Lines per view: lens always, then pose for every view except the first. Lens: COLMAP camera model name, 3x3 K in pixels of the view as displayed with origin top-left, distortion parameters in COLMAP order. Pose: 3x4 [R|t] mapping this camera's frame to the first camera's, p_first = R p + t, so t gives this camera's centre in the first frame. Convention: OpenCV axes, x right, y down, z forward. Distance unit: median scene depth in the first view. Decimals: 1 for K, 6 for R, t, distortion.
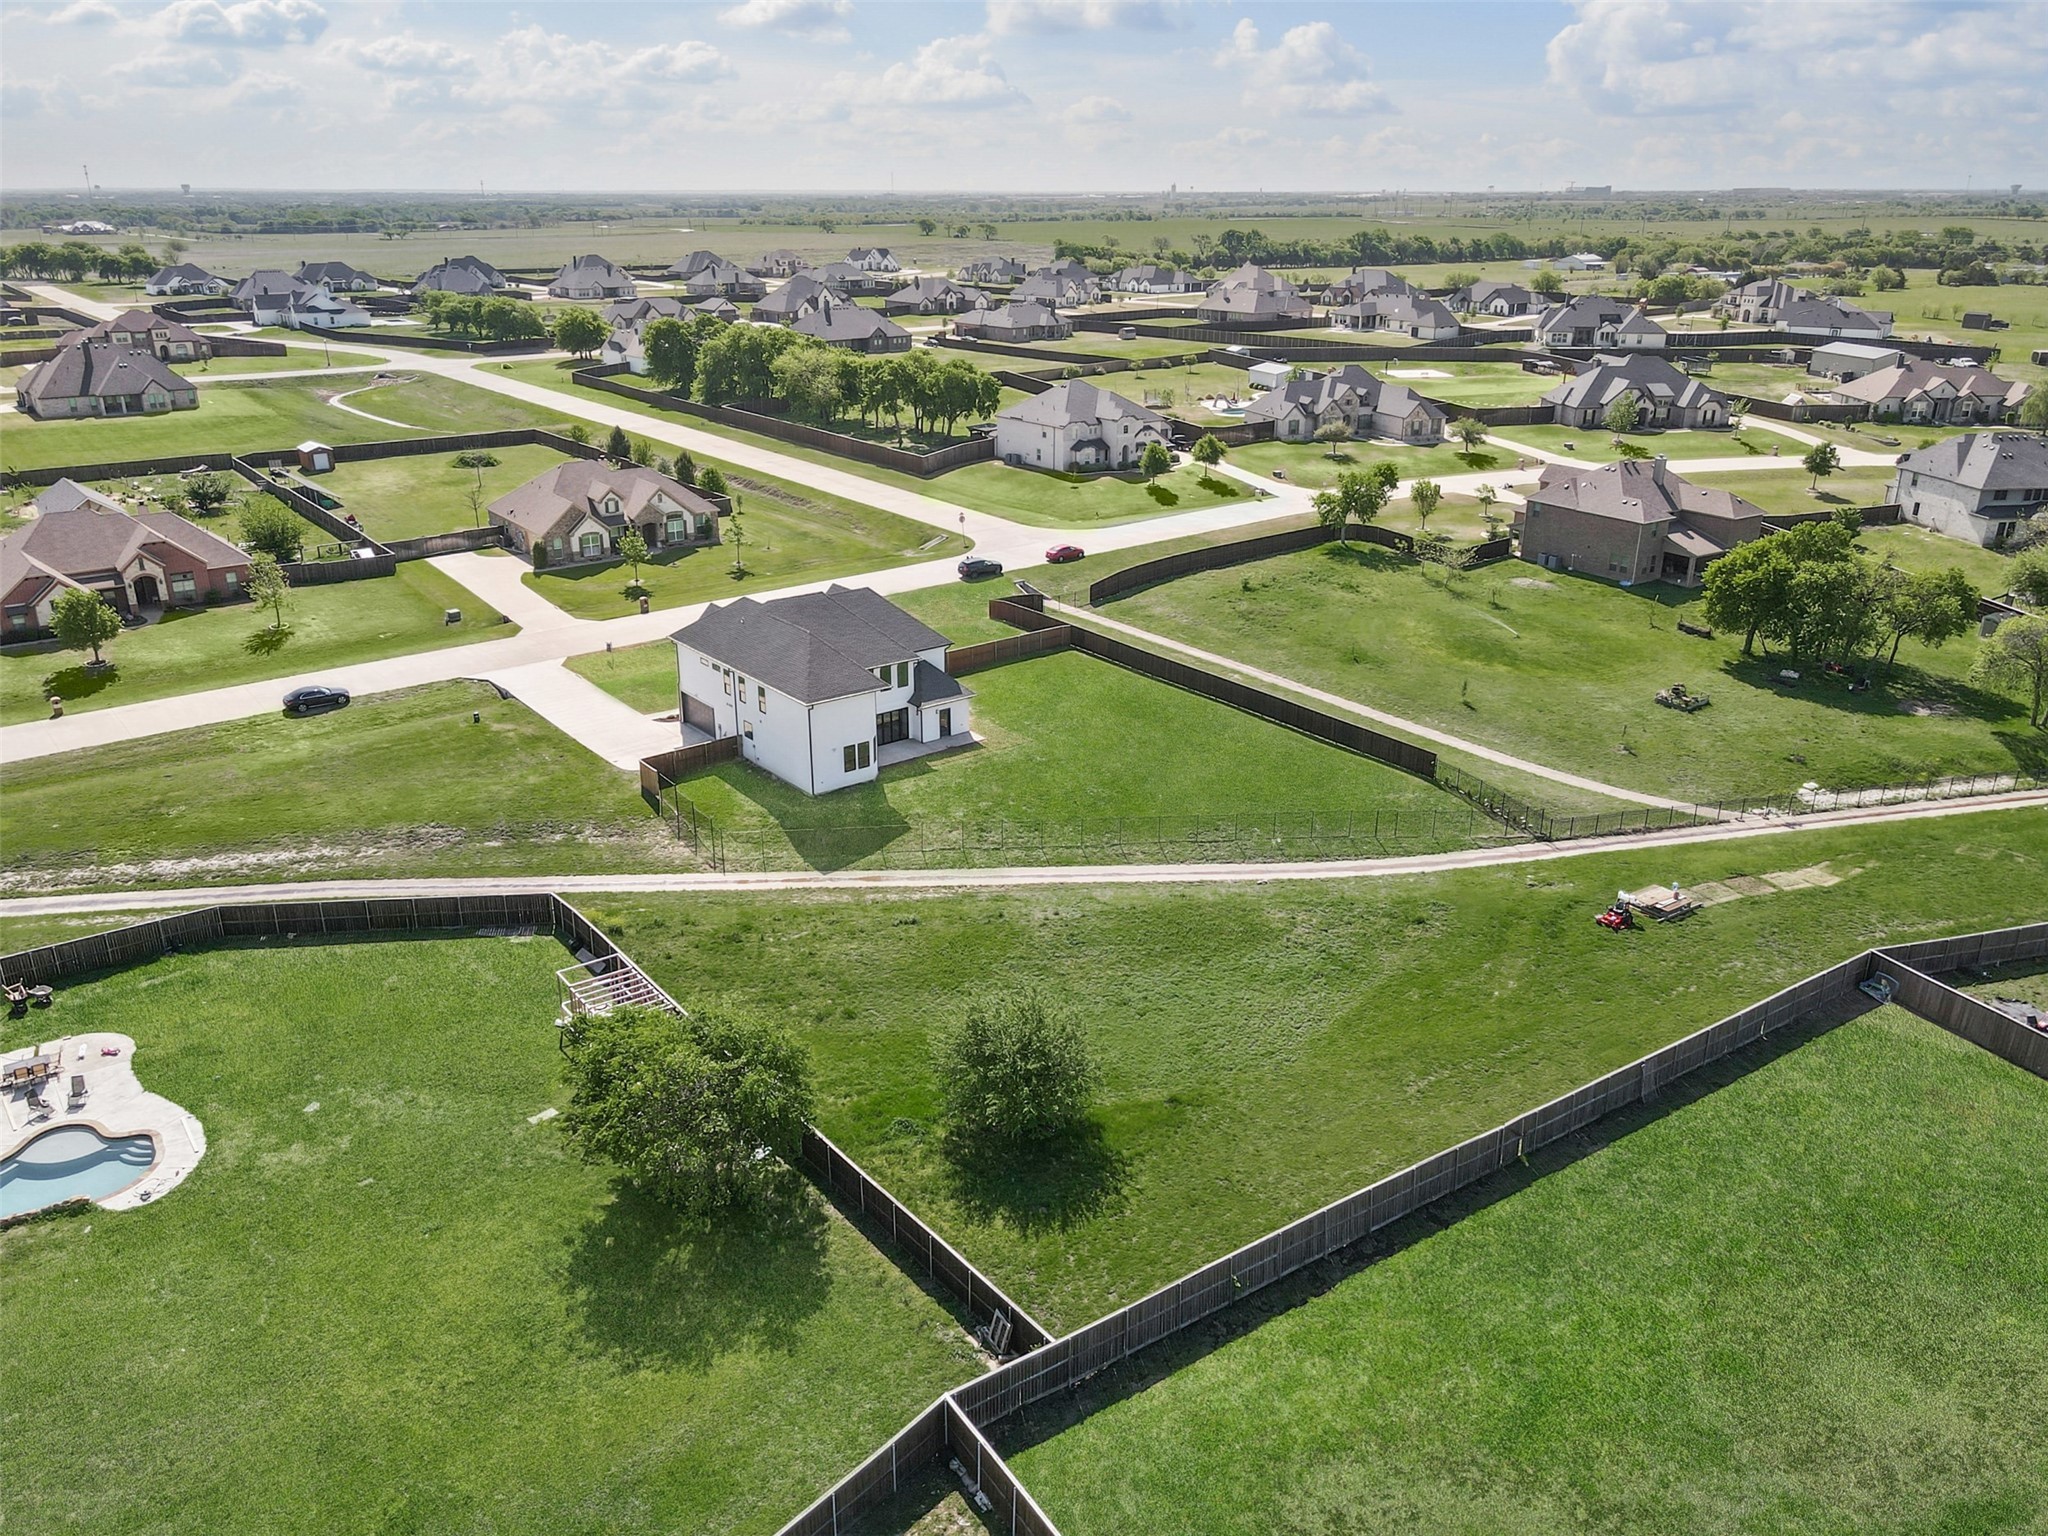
lens RADIAL K [[1513.2, 0, 1010.9], [0, 1513.2, 772.8], [0, 0, 1]] dist [-0.006232, 0.047186]
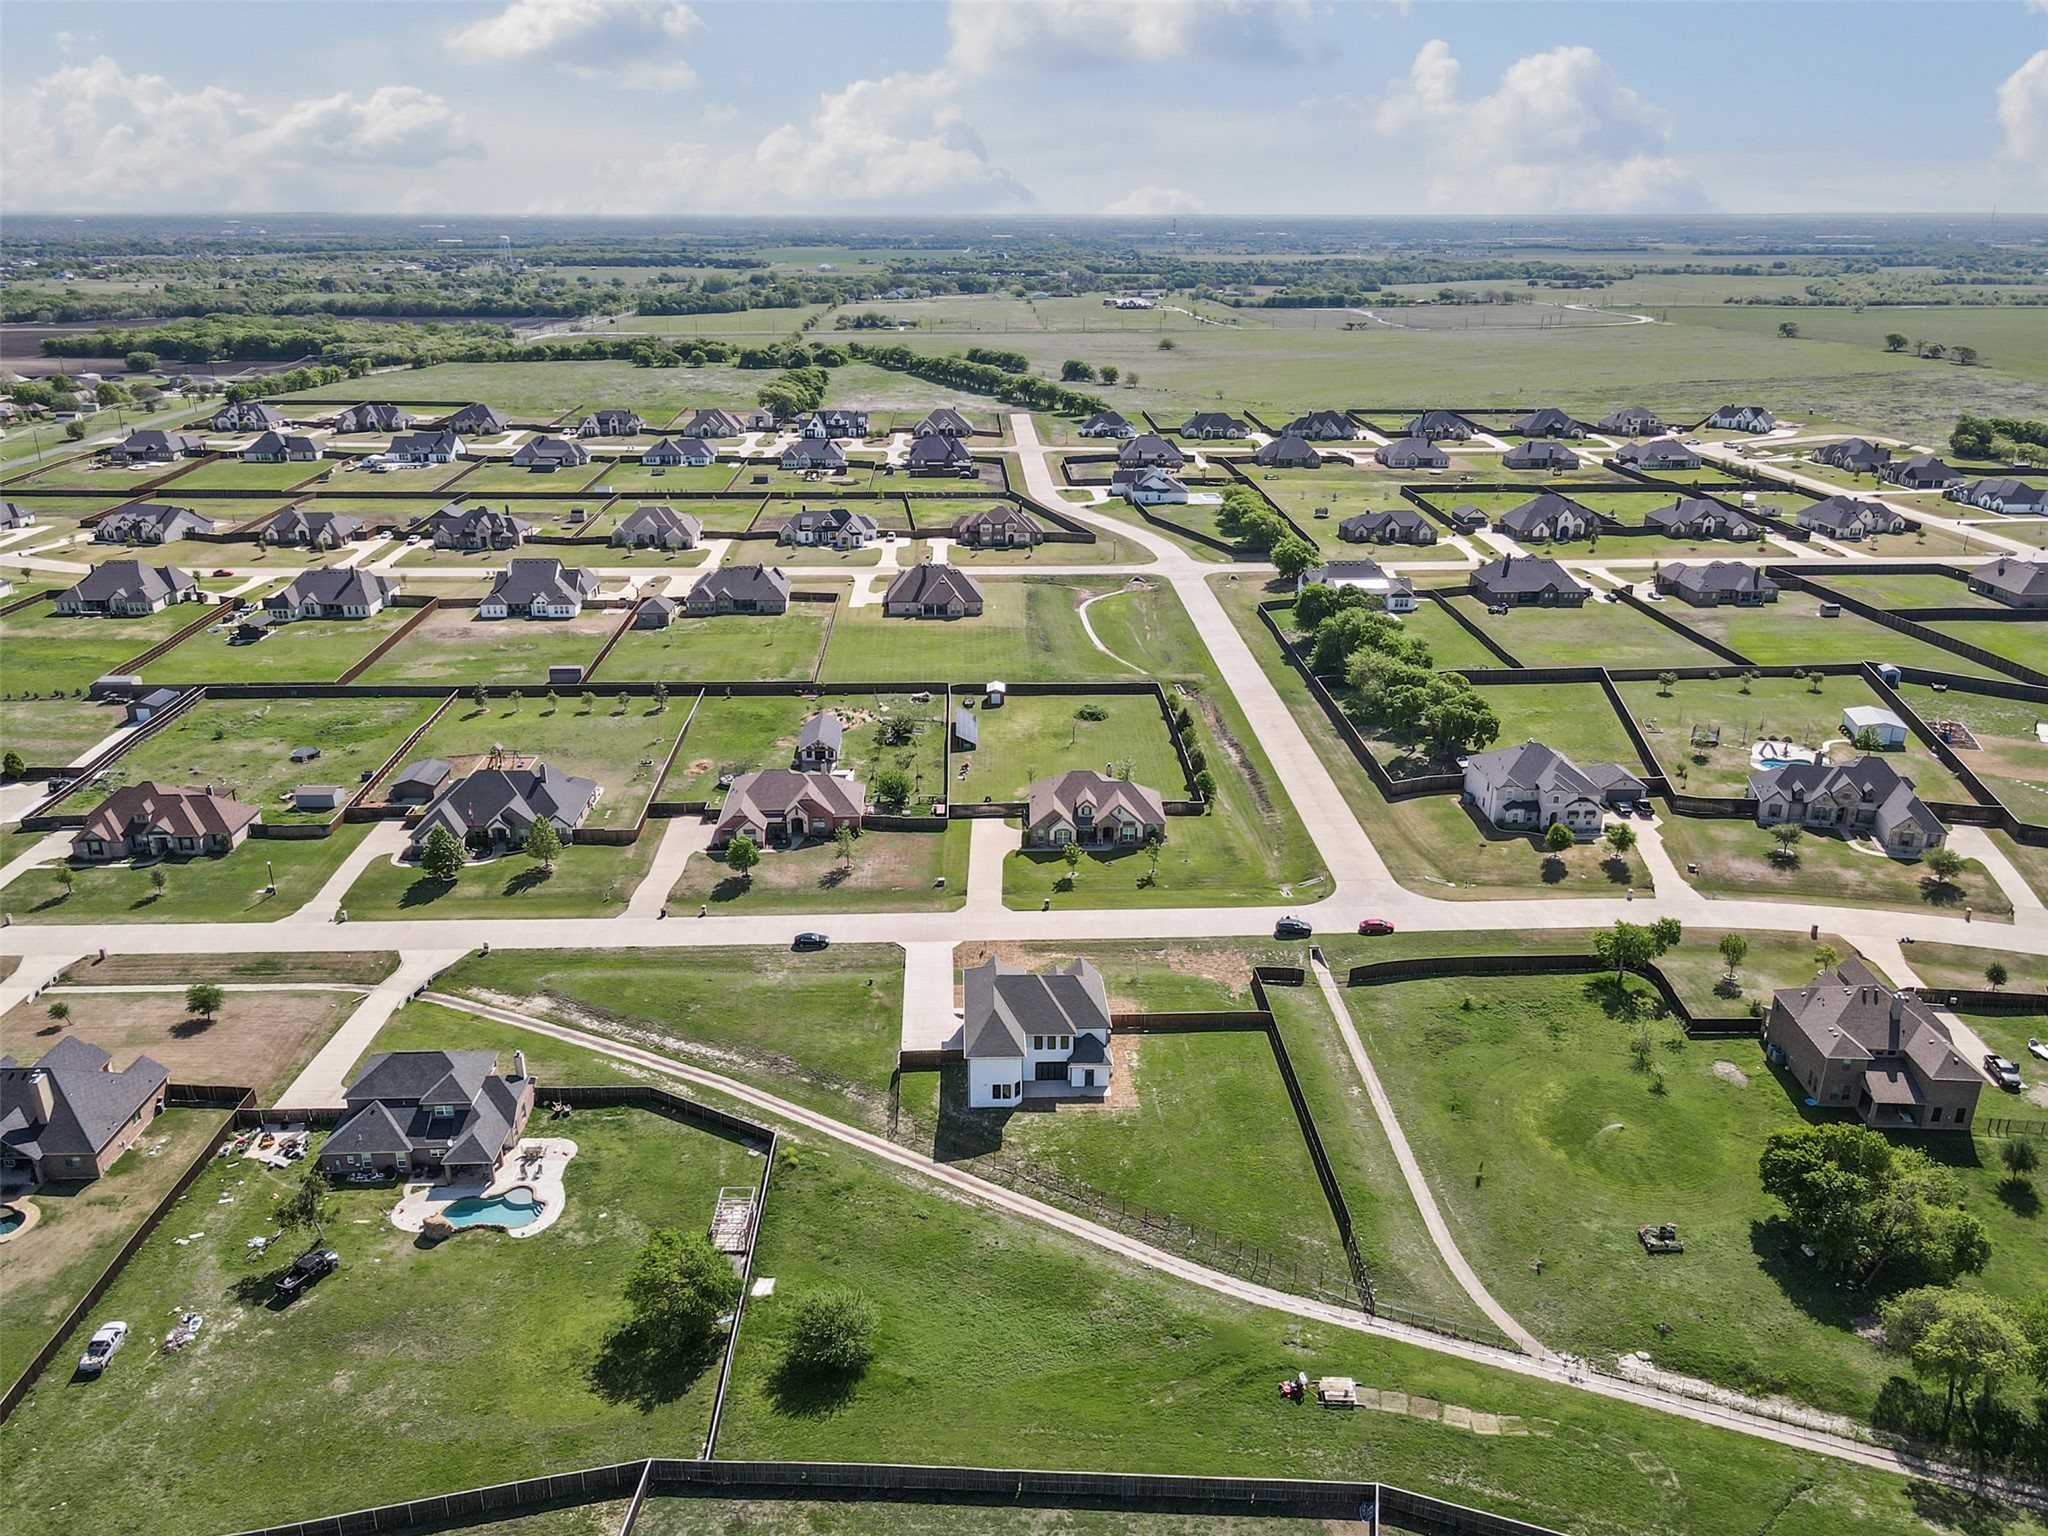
lens RADIAL K [[1493.7, 0, 1013.4], [0, 1493.7, 773.9], [0, 0, 1]] dist [0.000483, 0.034444]
pose [[0.810357, 0.209331, -0.547268, 0.664890], [-0.215731, 0.974986, 0.053495, -0.401116], [0.544777, 0.074713, 0.835246, -0.337524]]
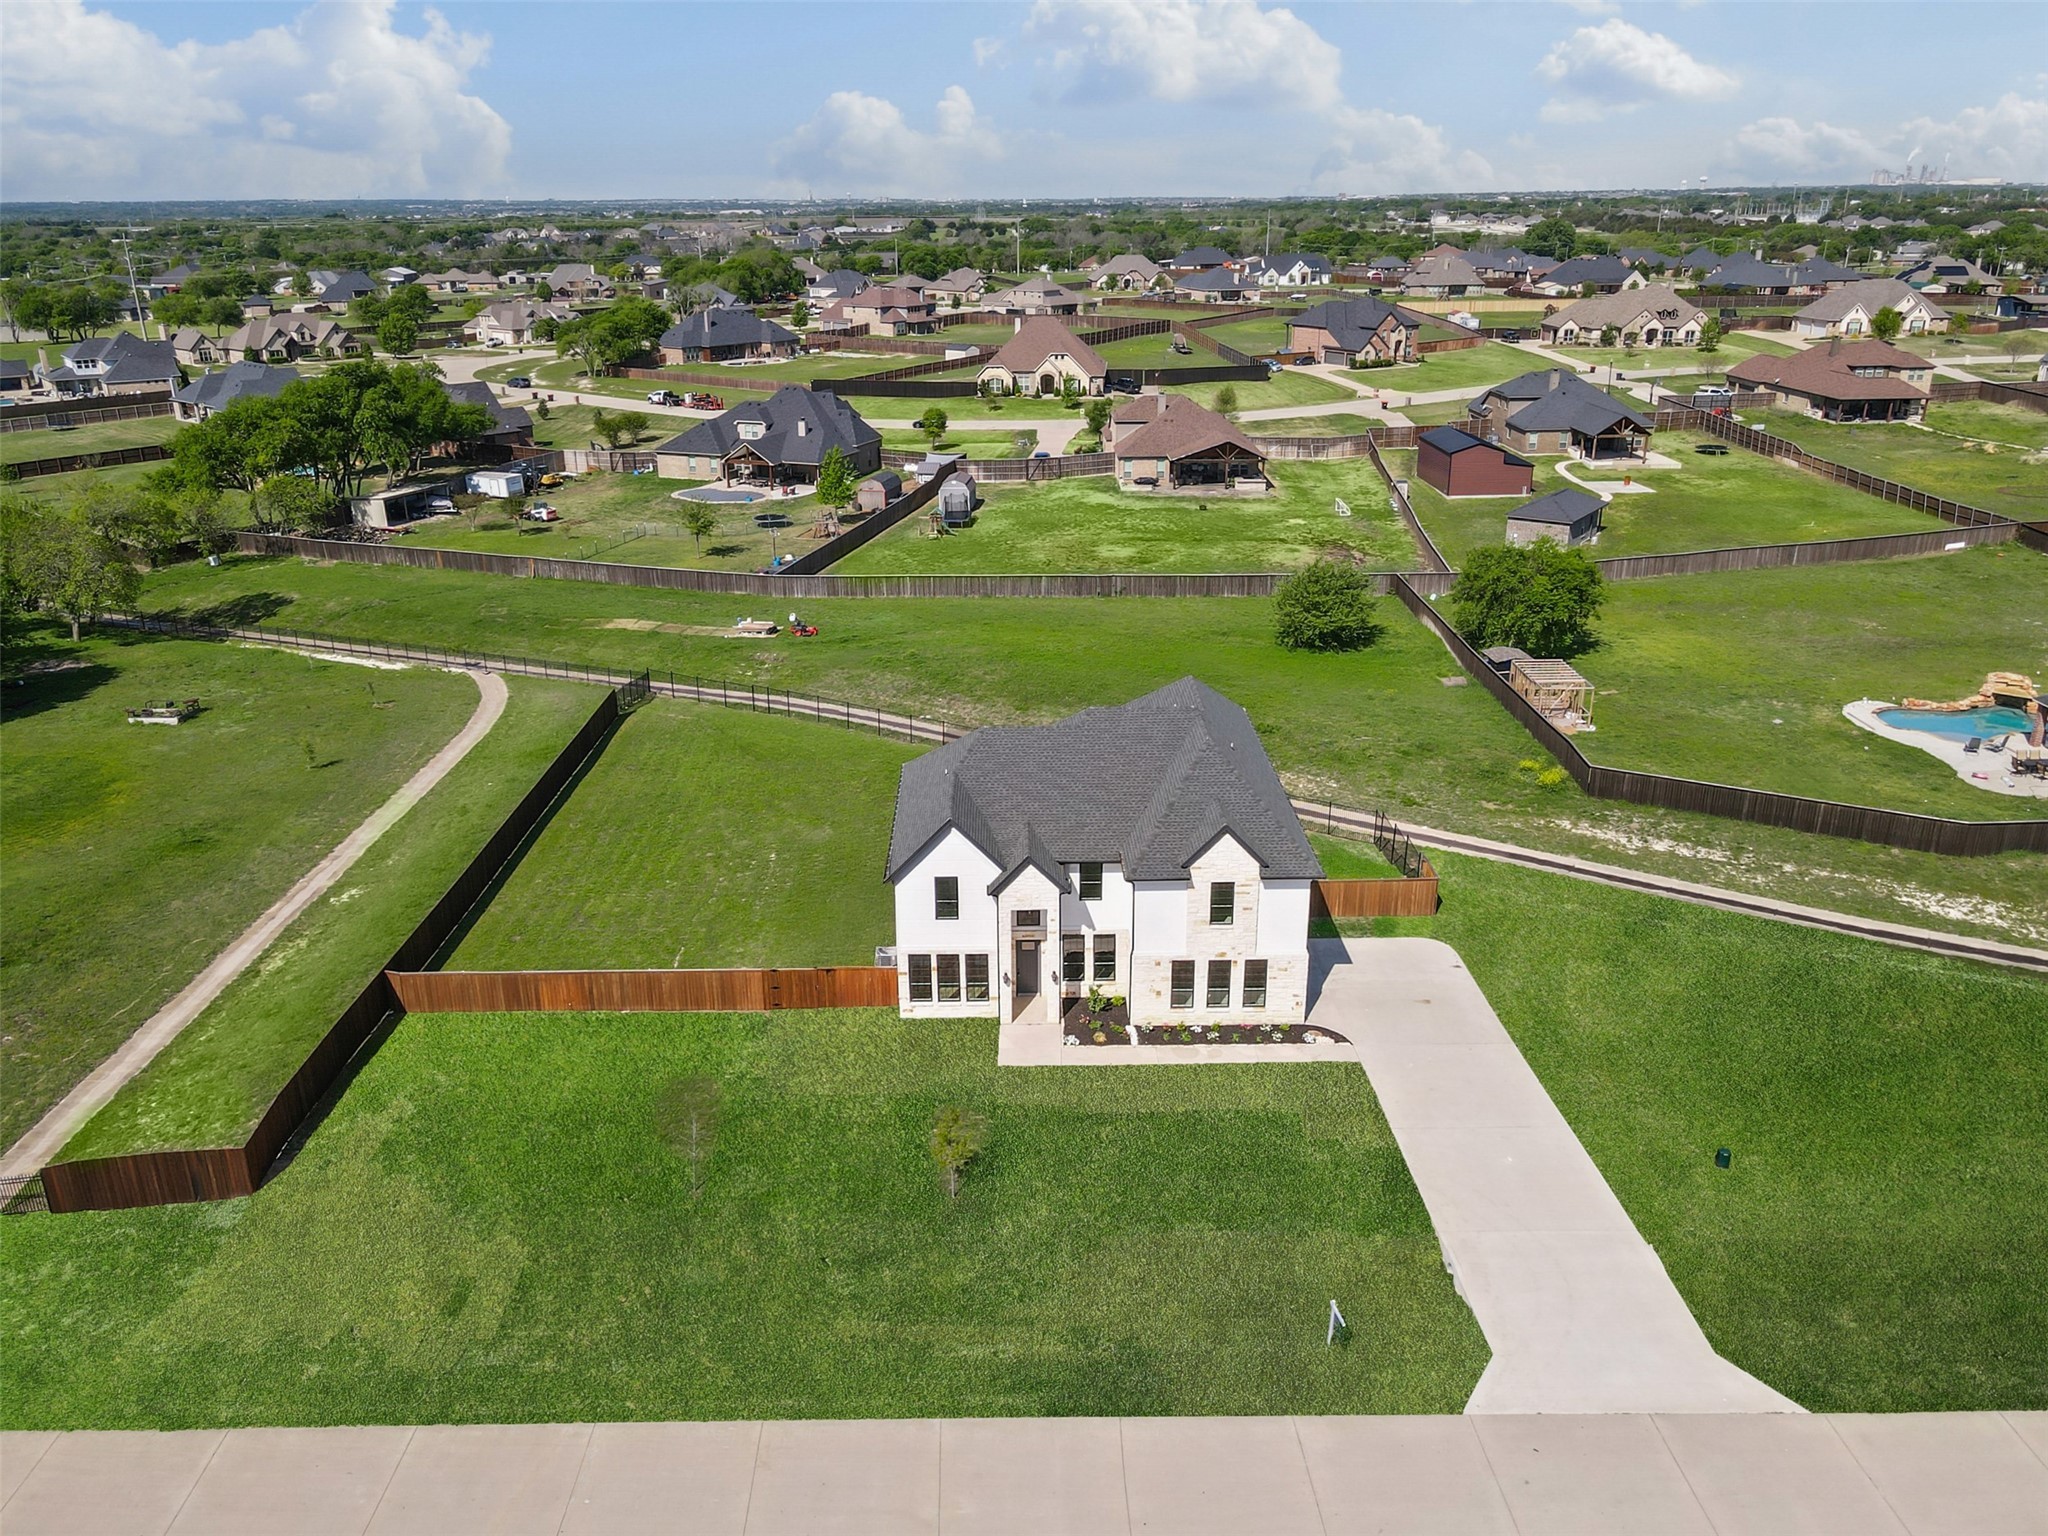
lens RADIAL K [[1513.2, 0, 1010.9], [0, 1513.2, 772.8], [0, 0, 1]] dist [-0.006232, 0.047186]
pose [[-0.793304, -0.208542, 0.571996, -0.430098], [0.229827, 0.767418, 0.598539, -0.452354], [-0.563781, 0.606283, -0.560867, 1.345745]]
